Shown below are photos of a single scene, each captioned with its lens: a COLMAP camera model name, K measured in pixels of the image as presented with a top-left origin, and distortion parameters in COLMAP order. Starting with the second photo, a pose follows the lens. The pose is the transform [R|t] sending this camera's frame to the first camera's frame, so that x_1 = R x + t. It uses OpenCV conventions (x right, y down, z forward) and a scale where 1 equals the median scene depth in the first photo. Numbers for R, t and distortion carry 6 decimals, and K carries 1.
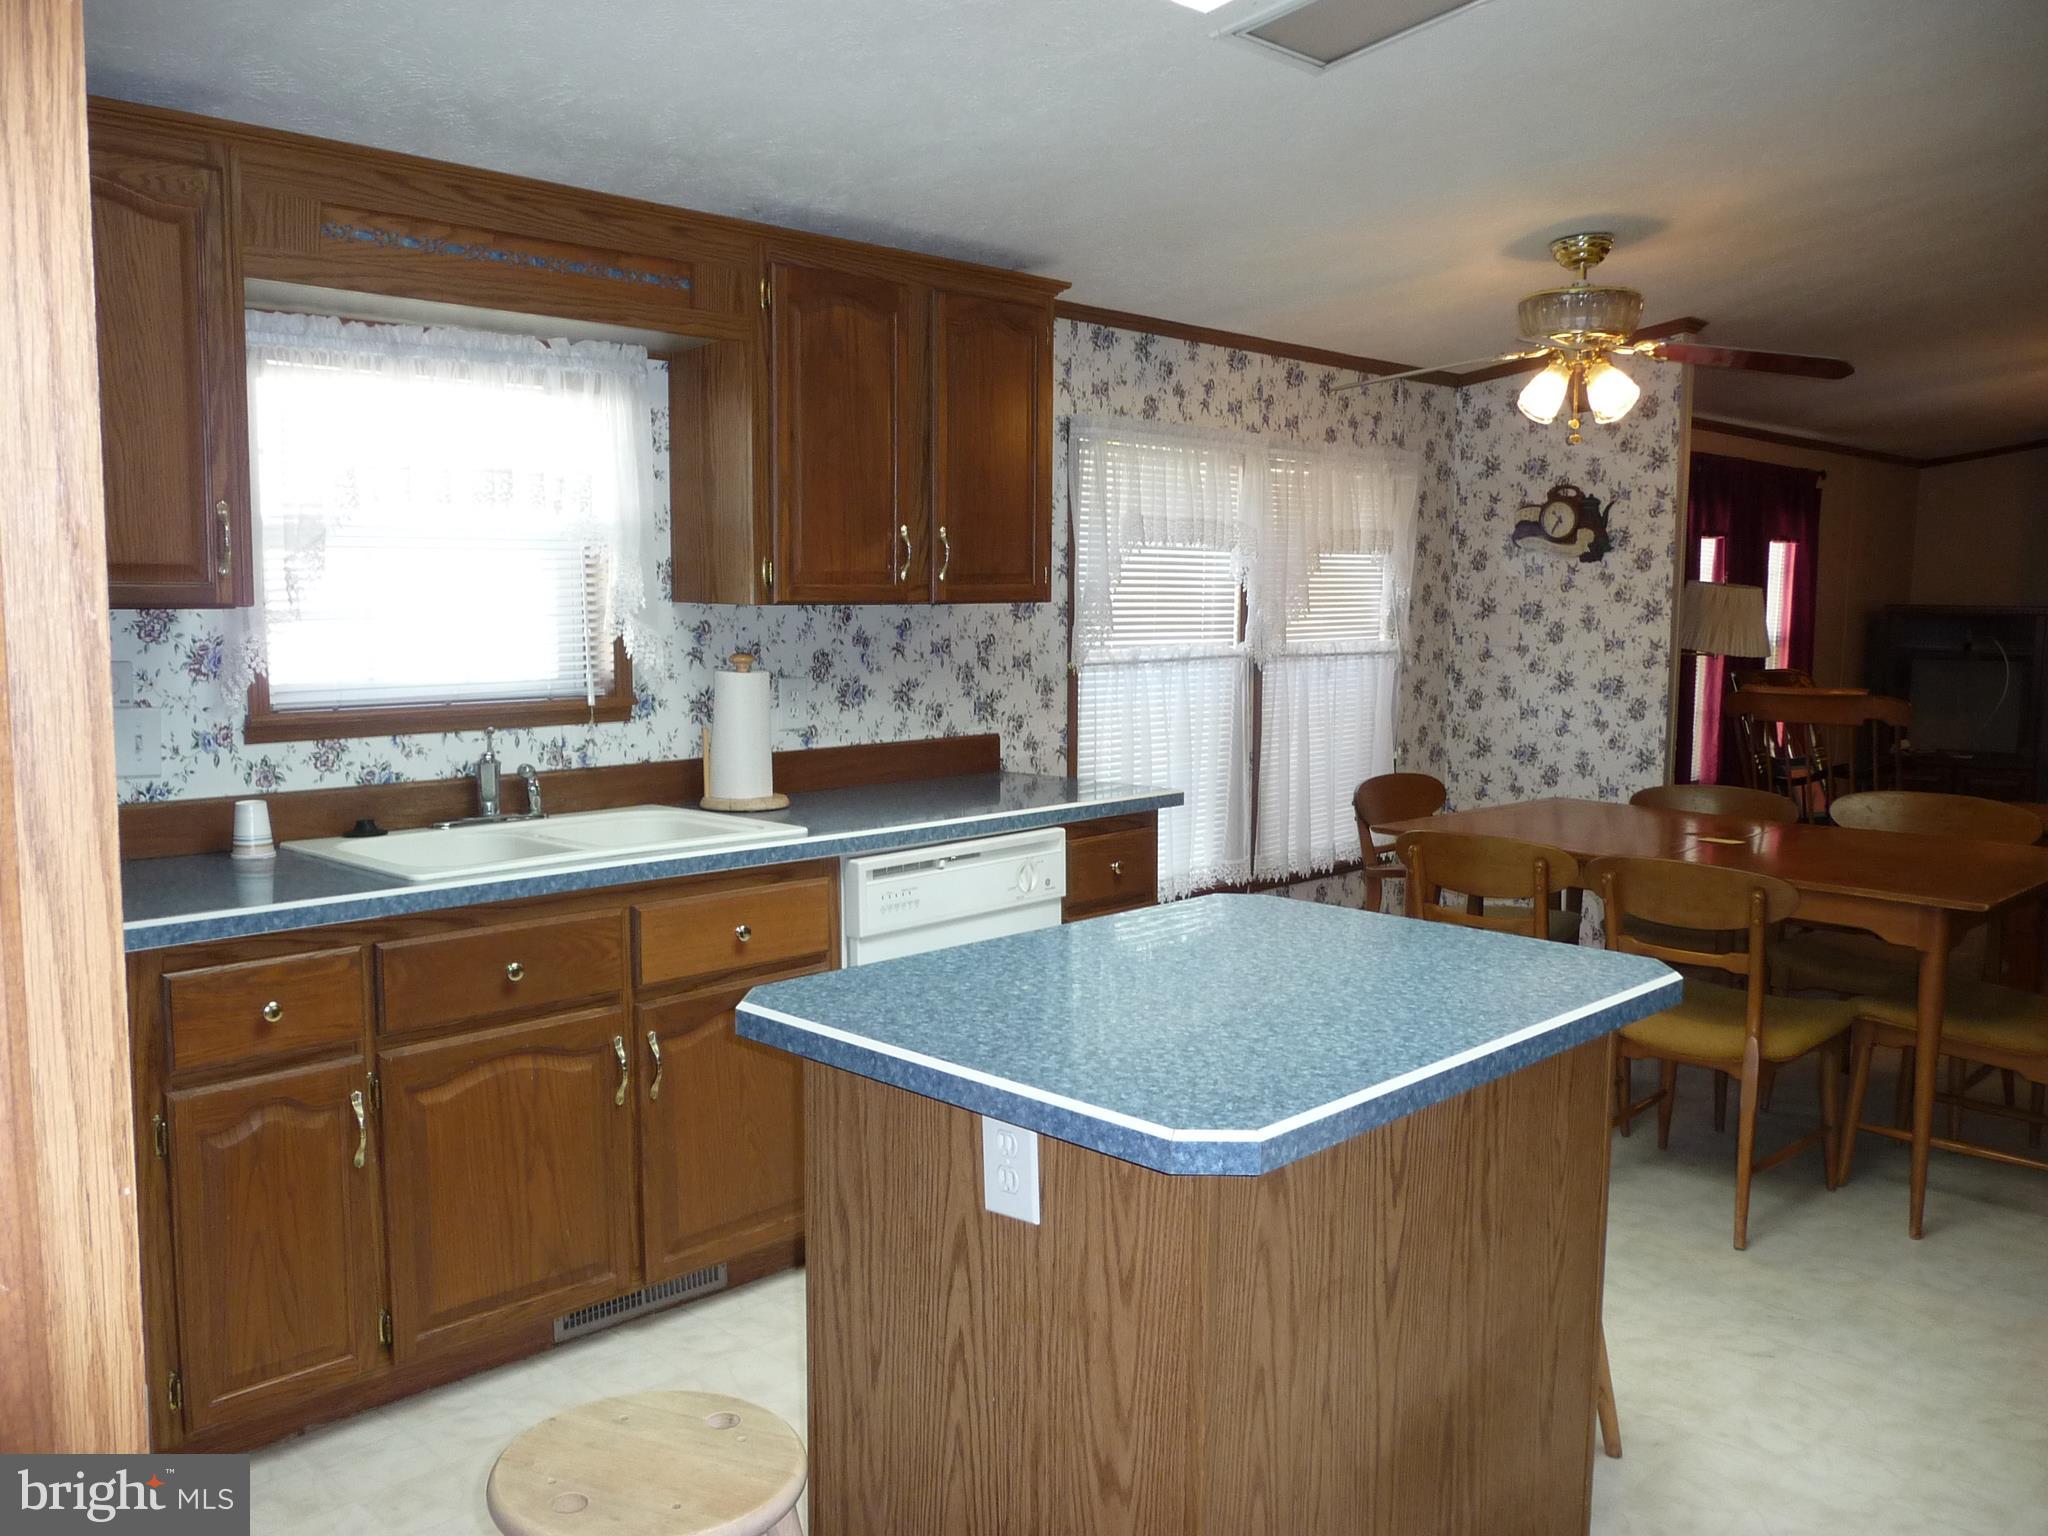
lens RADIAL K [[1718.2, 0, 1022.4], [0, 1718.2, 766.5], [0, 0, 1]] dist [-0.026778, 0.023470]
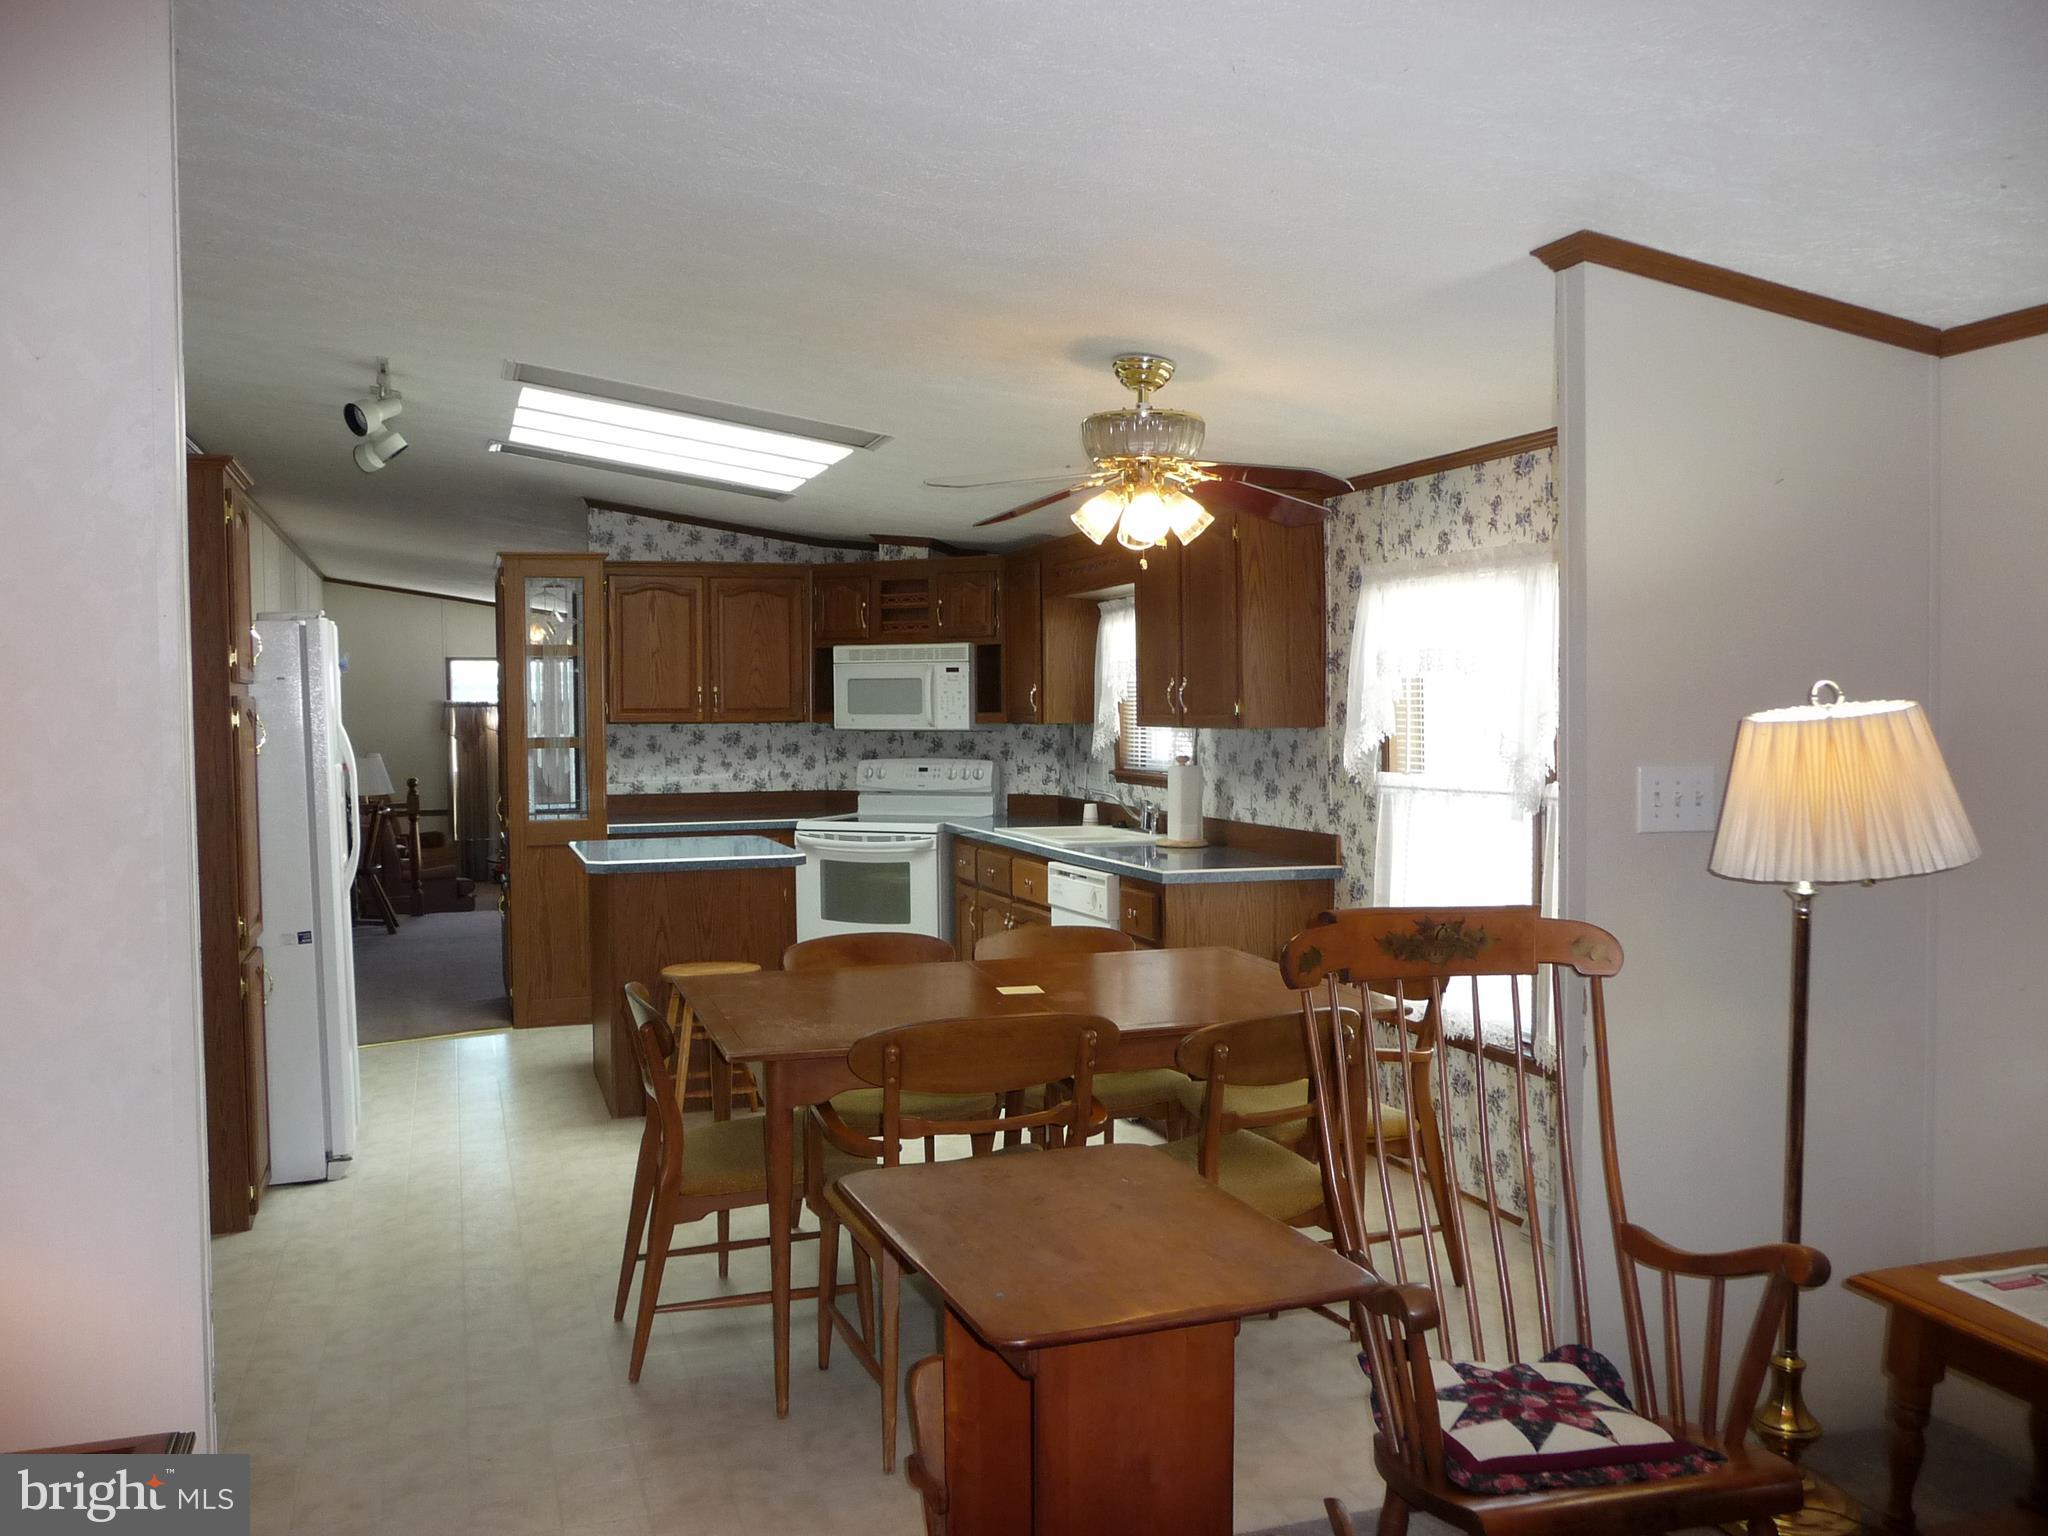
lens RADIAL K [[1718.2, 0, 1014.8], [0, 1718.2, 770.0], [0, 0, 1]] dist [-0.026778, 0.023470]
pose [[-0.456667, 0.031439, -0.889082, 1.145586], [-0.088606, 0.992799, 0.080617, -0.139782], [0.885214, 0.115593, -0.450593, 1.299279]]
